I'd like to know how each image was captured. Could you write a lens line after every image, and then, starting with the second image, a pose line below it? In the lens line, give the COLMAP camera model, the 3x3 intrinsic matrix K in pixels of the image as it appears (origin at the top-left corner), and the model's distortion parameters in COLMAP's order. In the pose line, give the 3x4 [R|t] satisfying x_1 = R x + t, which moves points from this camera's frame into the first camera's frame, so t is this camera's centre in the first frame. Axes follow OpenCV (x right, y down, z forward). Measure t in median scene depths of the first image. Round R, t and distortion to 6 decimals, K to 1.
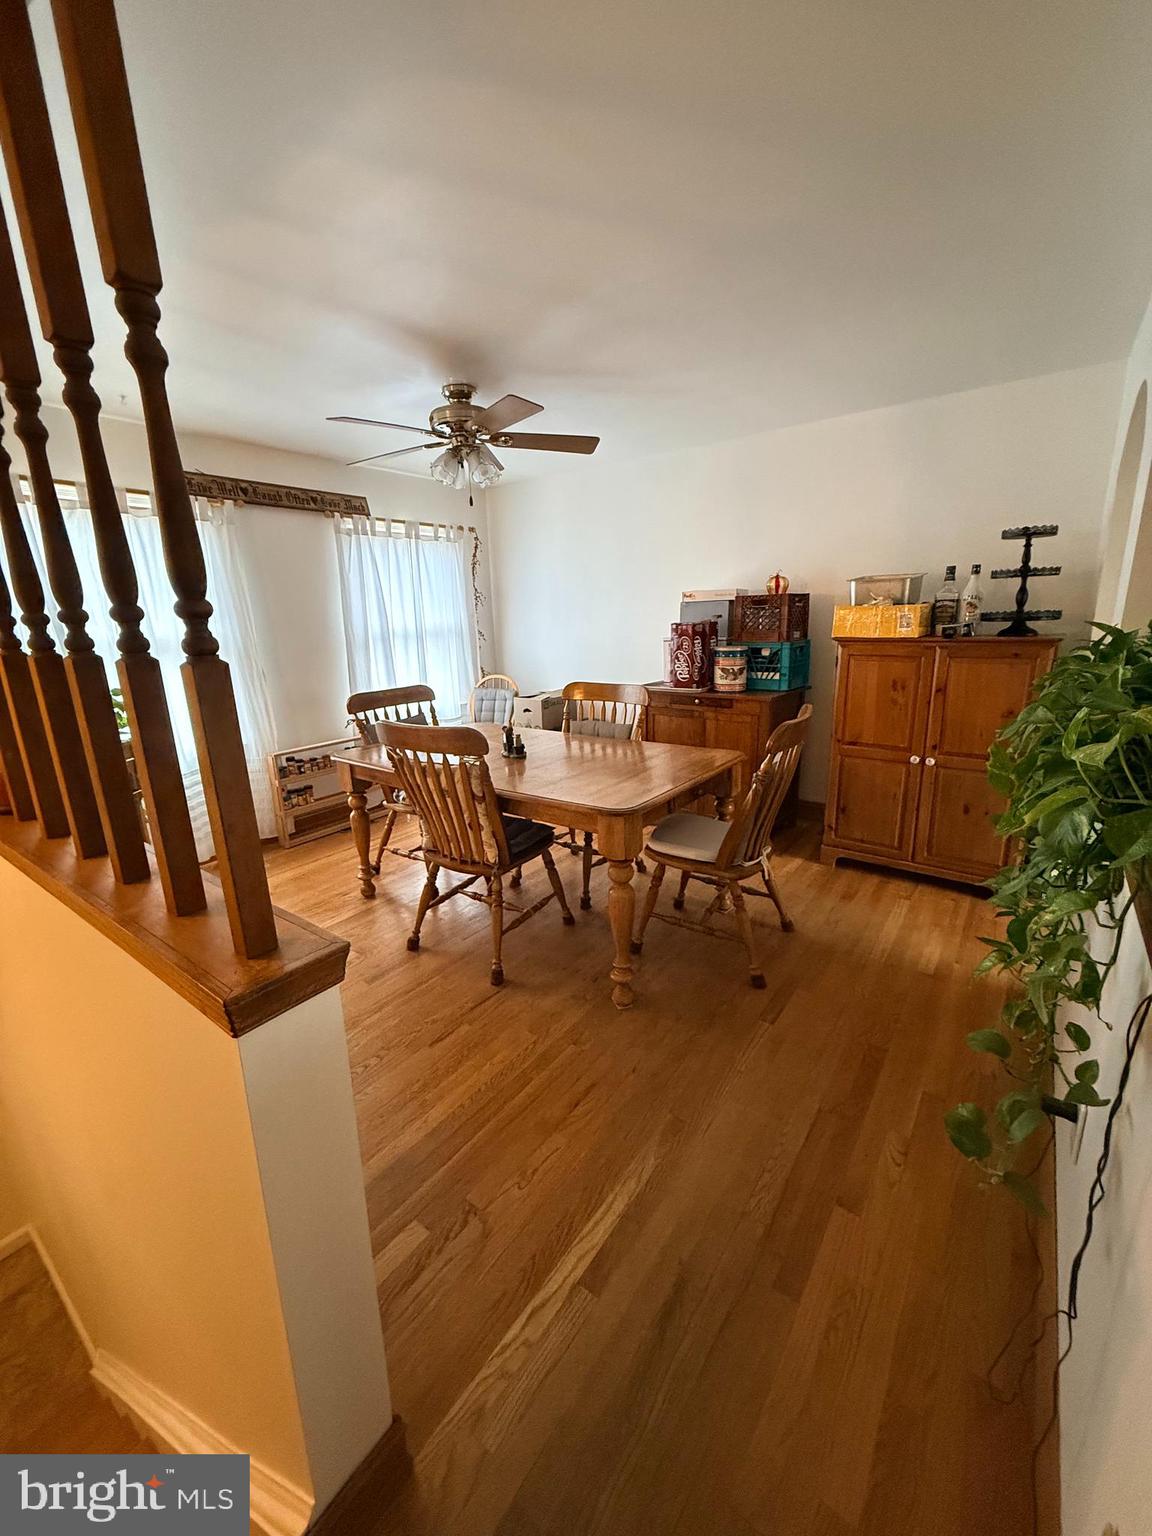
lens RADIAL K [[613.7, 0, 579.5], [0, 613.7, 766.4], [0, 0, 1]] dist [0.000467, 0.000909]
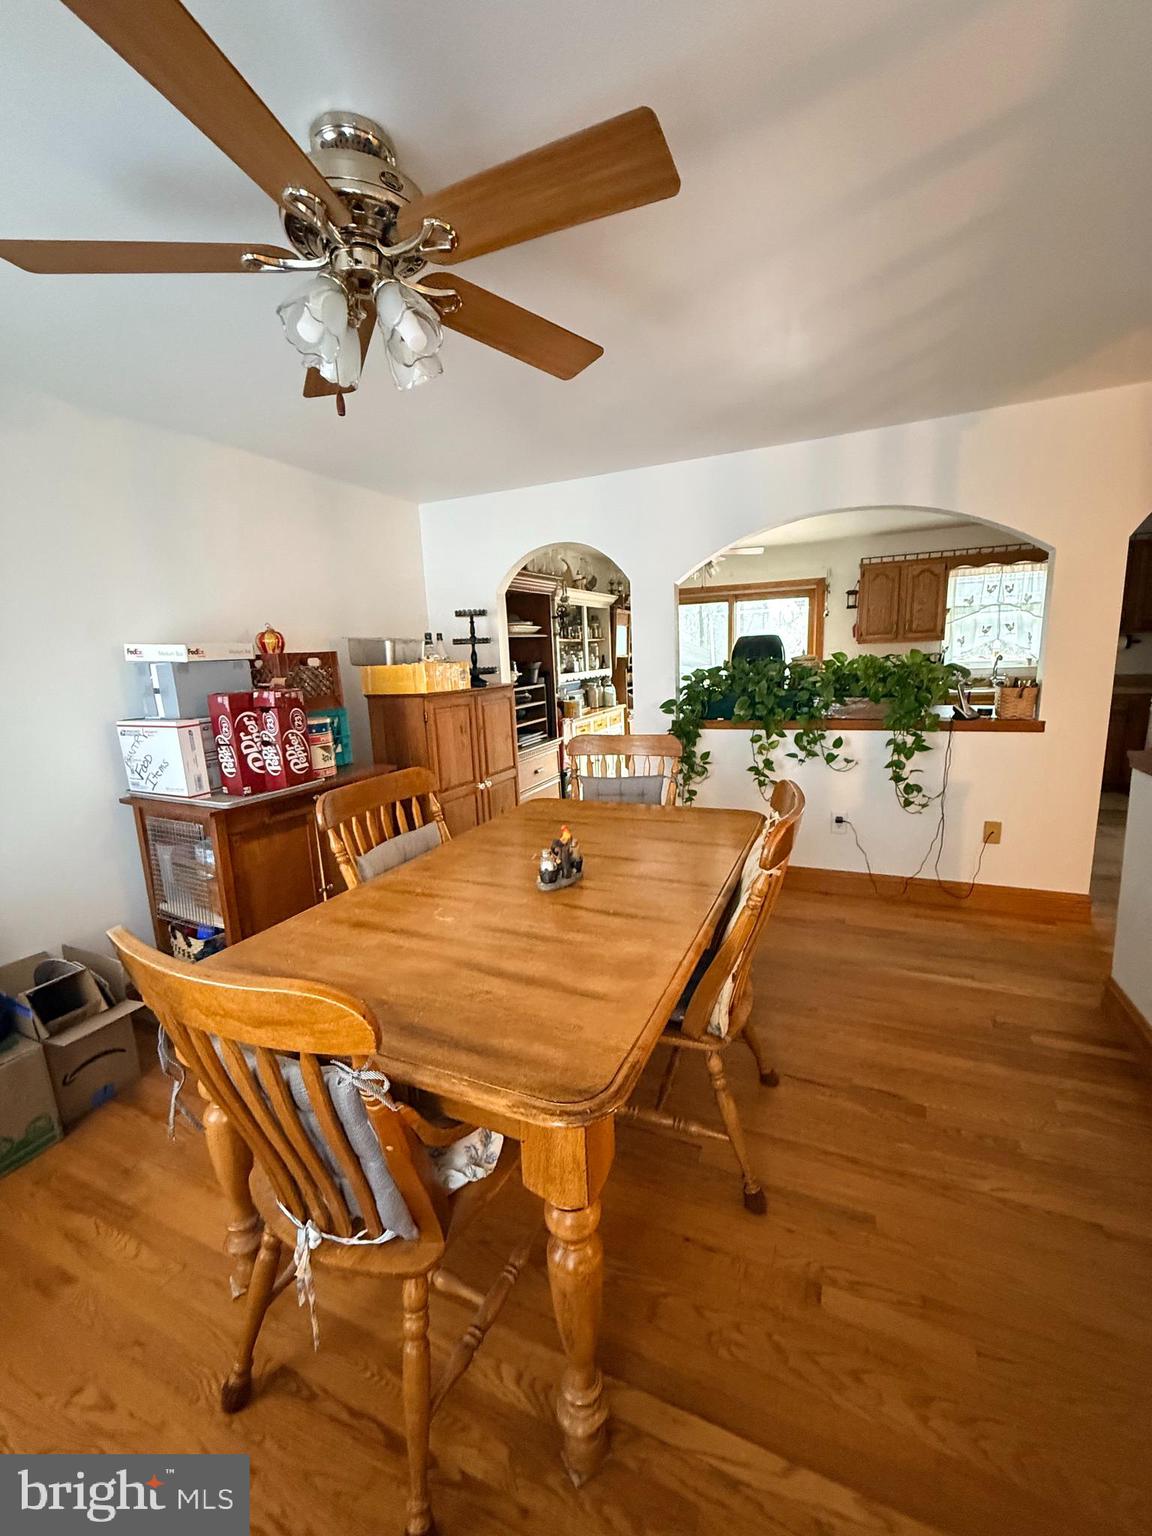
lens RADIAL K [[613.7, 0, 576.8], [0, 613.7, 767.2], [0, 0, 1]] dist [0.000467, 0.000909]
pose [[-0.204659, -0.144329, 0.968134, -0.692291], [0.282279, 0.938346, 0.199561, -0.246326], [-0.937248, 0.314126, -0.151300, 1.033698]]
